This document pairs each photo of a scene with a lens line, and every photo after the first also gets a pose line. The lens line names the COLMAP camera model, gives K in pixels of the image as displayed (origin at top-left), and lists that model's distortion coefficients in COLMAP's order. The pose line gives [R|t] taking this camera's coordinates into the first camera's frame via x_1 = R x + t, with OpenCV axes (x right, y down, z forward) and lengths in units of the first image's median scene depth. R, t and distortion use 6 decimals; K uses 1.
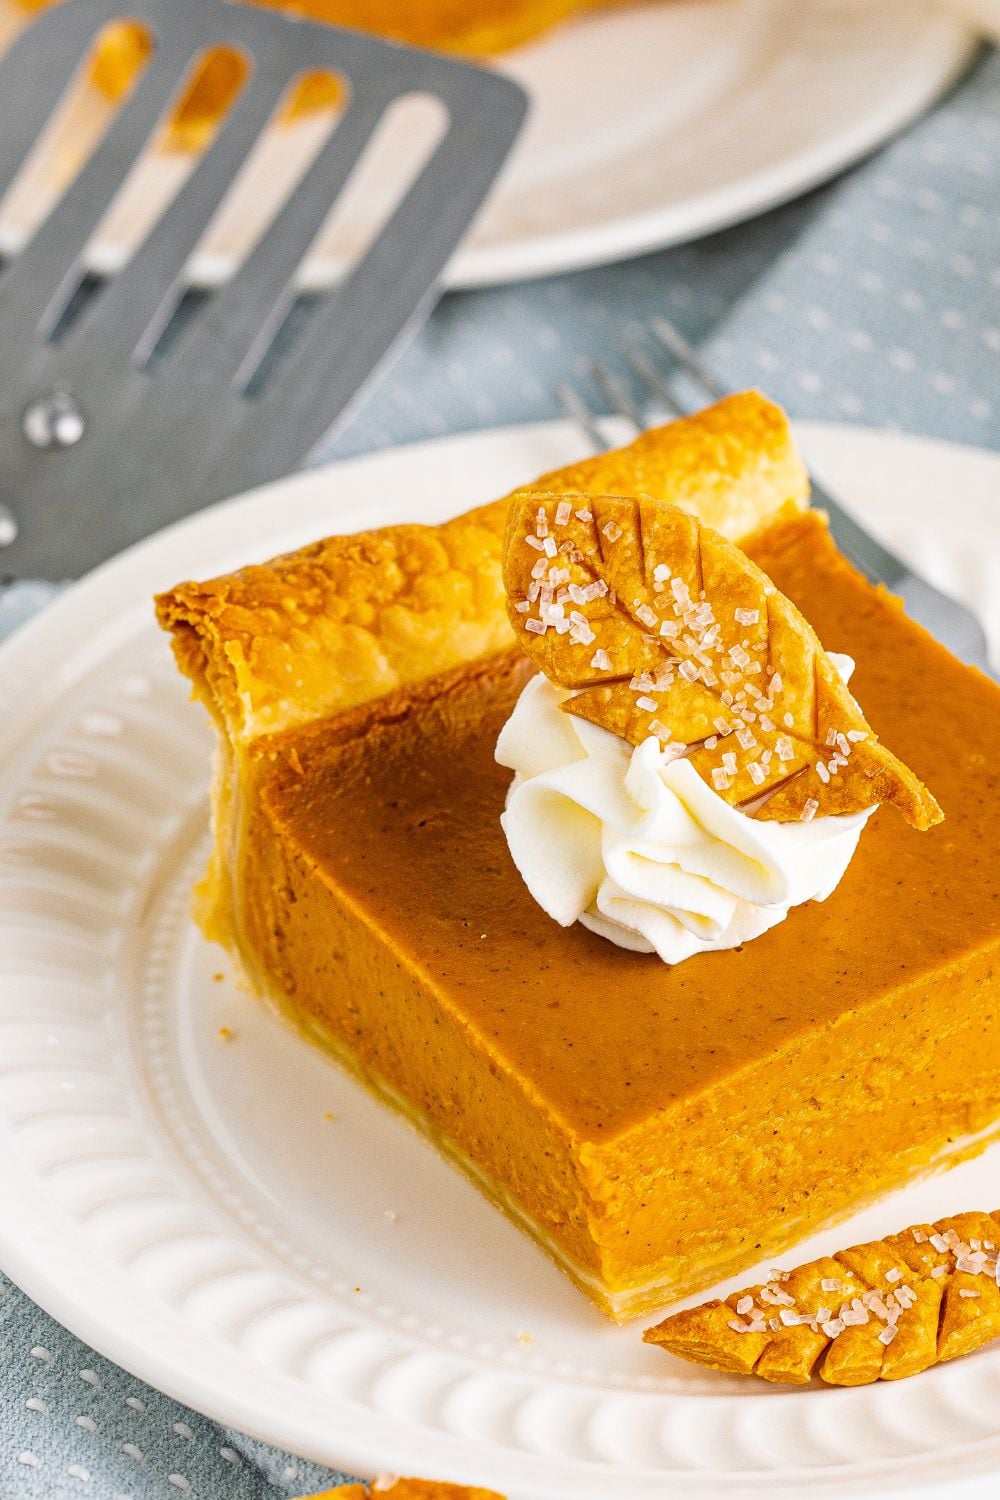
lens RADIAL K [[7975.6, 0, 501.2], [0, 7975.6, 745.9], [0, 0, 1]] dist [0.075355, 0.000000]
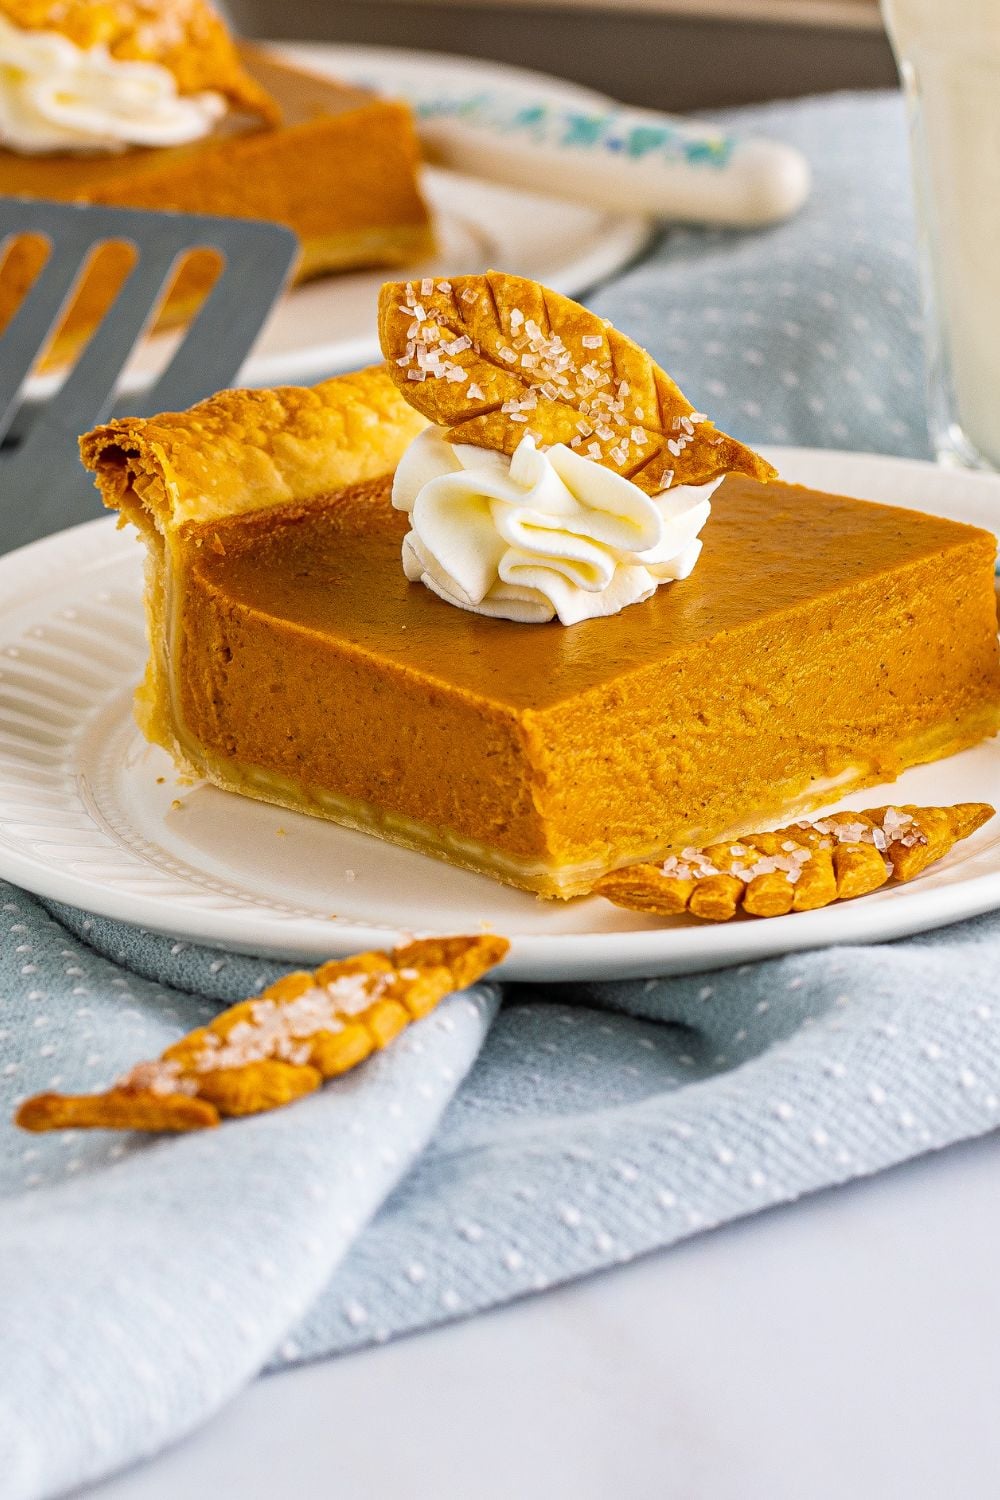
lens RADIAL K [[8741.2, 0, 455.1], [0, 8741.2, 682.5], [0, 0, 1]] dist [0.360398, 0.000000]
pose [[0.988925, -0.090452, 0.117668, -0.147912], [0.123790, 0.940062, -0.317742, 0.444265], [-0.081875, 0.328789, 0.940848, -0.214456]]
